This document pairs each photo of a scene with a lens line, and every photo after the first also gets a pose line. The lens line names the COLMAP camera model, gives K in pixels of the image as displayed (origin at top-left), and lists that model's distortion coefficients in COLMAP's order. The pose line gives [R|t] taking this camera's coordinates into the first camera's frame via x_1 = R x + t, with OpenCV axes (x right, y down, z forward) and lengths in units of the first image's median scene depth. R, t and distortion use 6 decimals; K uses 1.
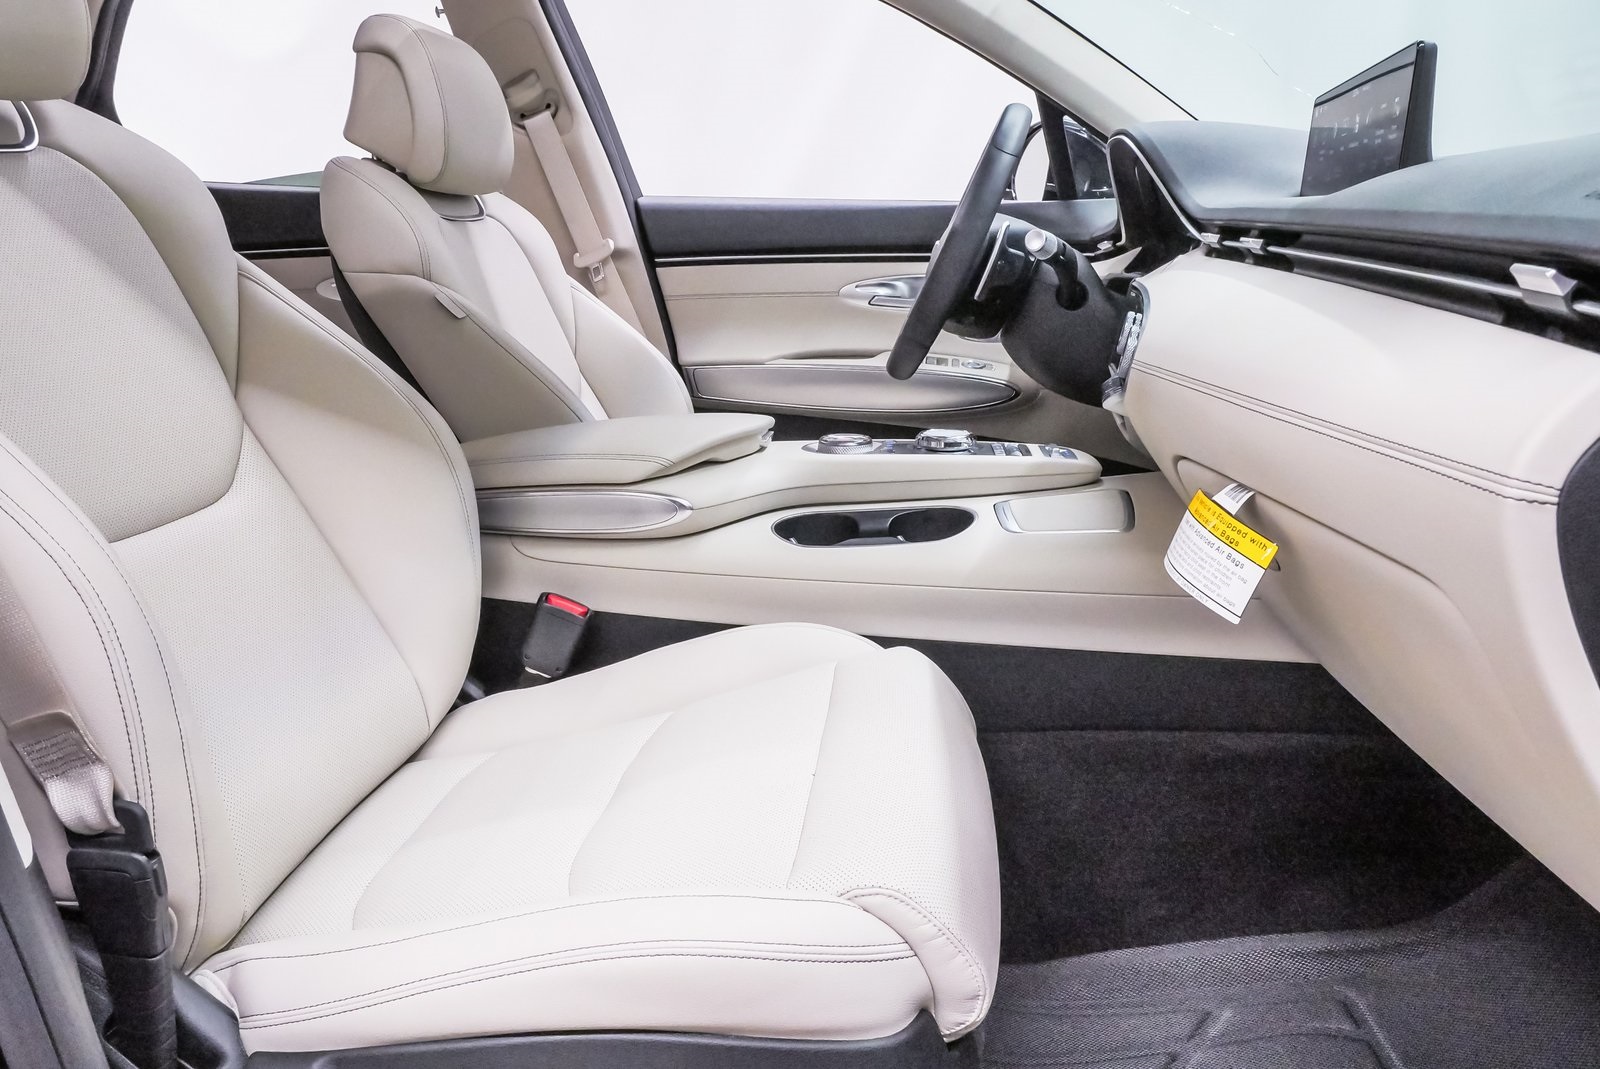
lens RADIAL K [[1146.8, 0, 797.8], [0, 1146.8, 556.5], [0, 0, 1]] dist [-0.039480, 0.007604]
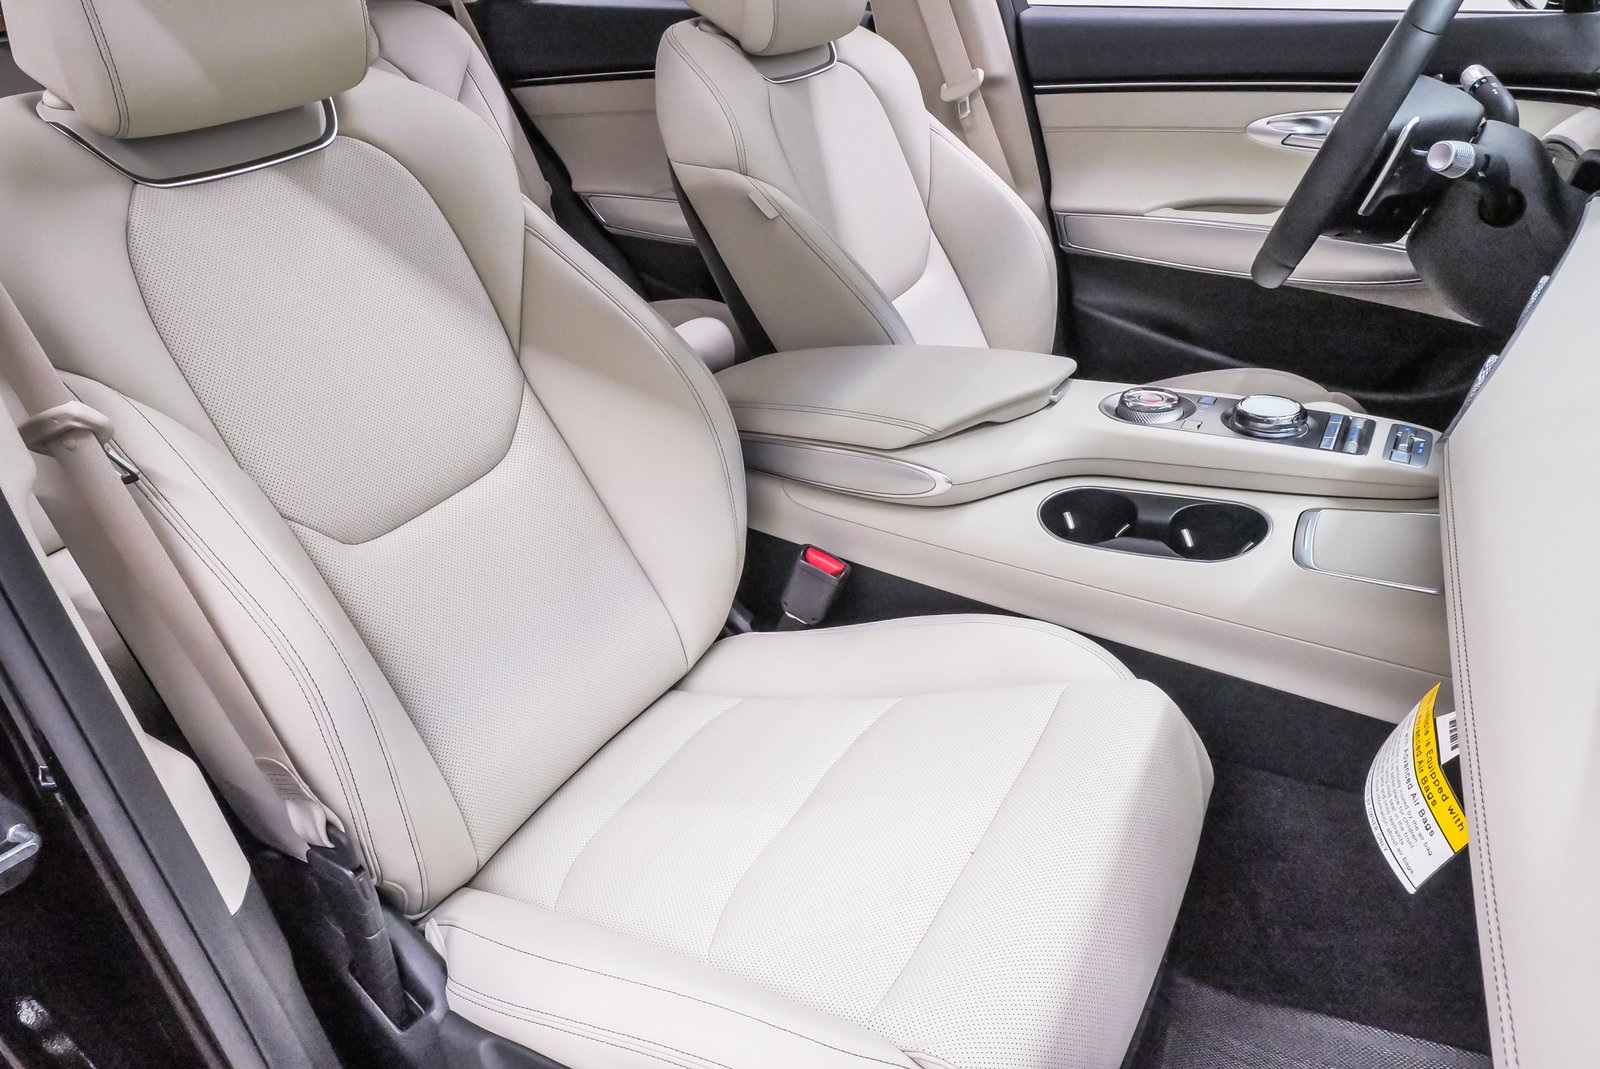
lens RADIAL K [[1146.8, 0, 797.8], [0, 1146.8, 556.5], [0, 0, 1]] dist [-0.039480, 0.007604]
pose [[0.917346, 0.146416, -0.370187, 0.146522], [-0.046024, 0.962678, 0.266707, -0.223176], [0.395421, -0.227625, 0.889848, 0.090983]]
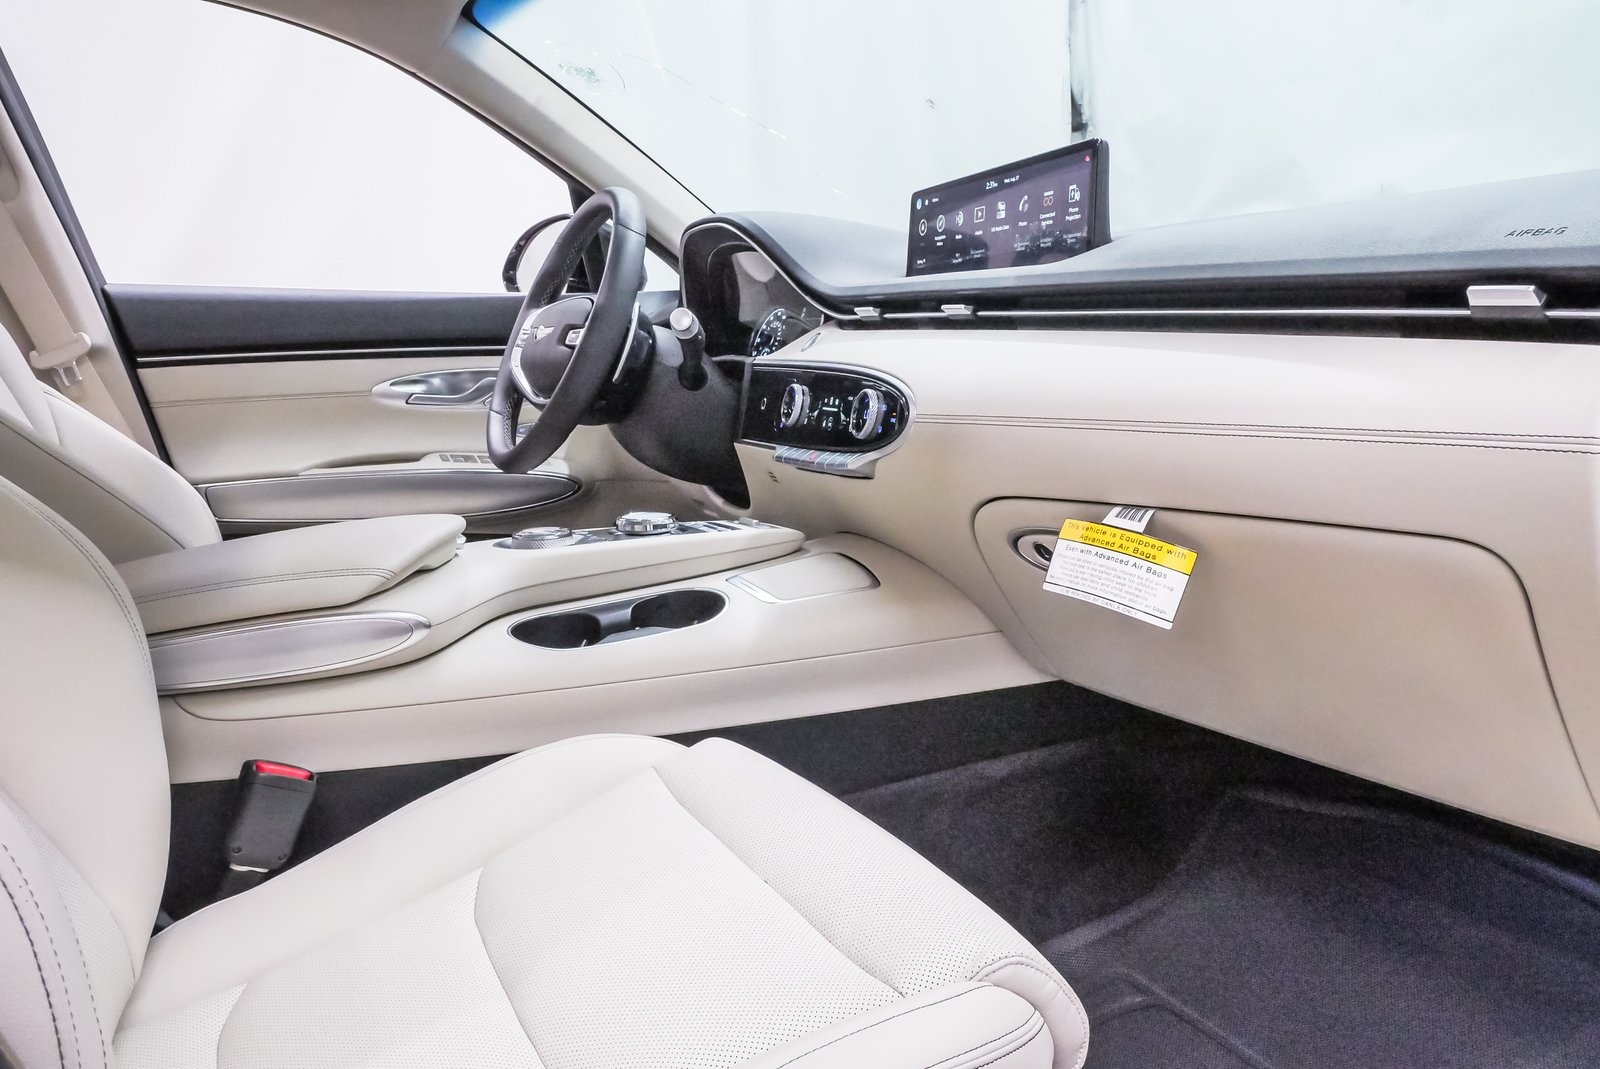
lens RADIAL K [[1146.8, 0, 797.8], [0, 1146.8, 556.5], [0, 0, 1]] dist [-0.039480, 0.007604]
pose [[0.835318, -0.104570, 0.539731, -0.299836], [0.158168, 0.985947, -0.053767, -0.004211], [-0.526524, 0.130281, 0.840119, 0.152573]]
